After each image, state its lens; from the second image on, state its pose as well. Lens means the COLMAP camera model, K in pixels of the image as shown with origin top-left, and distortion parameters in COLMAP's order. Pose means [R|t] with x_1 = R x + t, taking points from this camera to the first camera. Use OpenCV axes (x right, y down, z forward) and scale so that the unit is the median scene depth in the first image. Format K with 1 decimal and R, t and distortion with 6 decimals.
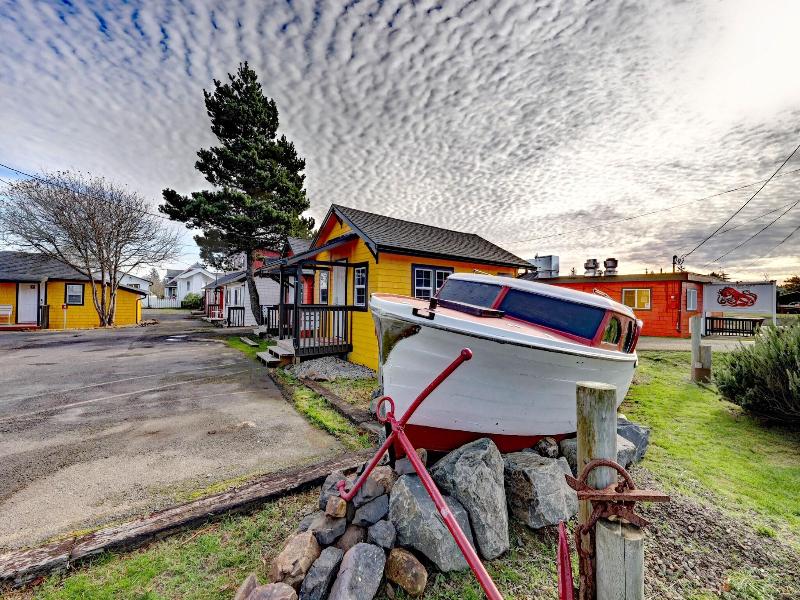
lens RADIAL K [[321.7, 0, 398.3], [0, 321.7, 300.9], [0, 0, 1]] dist [0.000522, -0.001070]
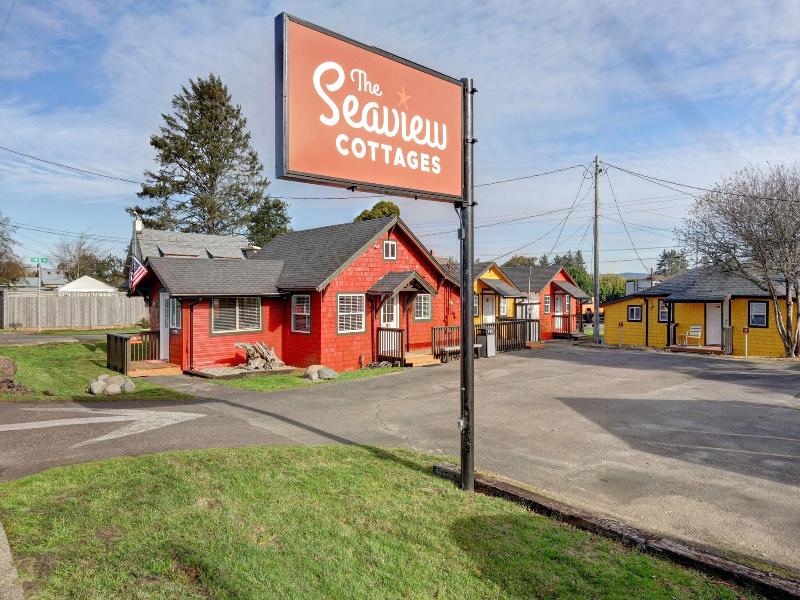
lens RADIAL K [[511.0, 0, 401.2], [0, 511.0, 298.9], [0, 0, 1]] dist [0.000953, -0.000154]
pose [[0.125814, -0.011326, -0.991989, 0.187863], [0.003394, 0.999934, -0.010986, -0.052941], [0.992048, -0.001984, 0.125844, -0.070890]]
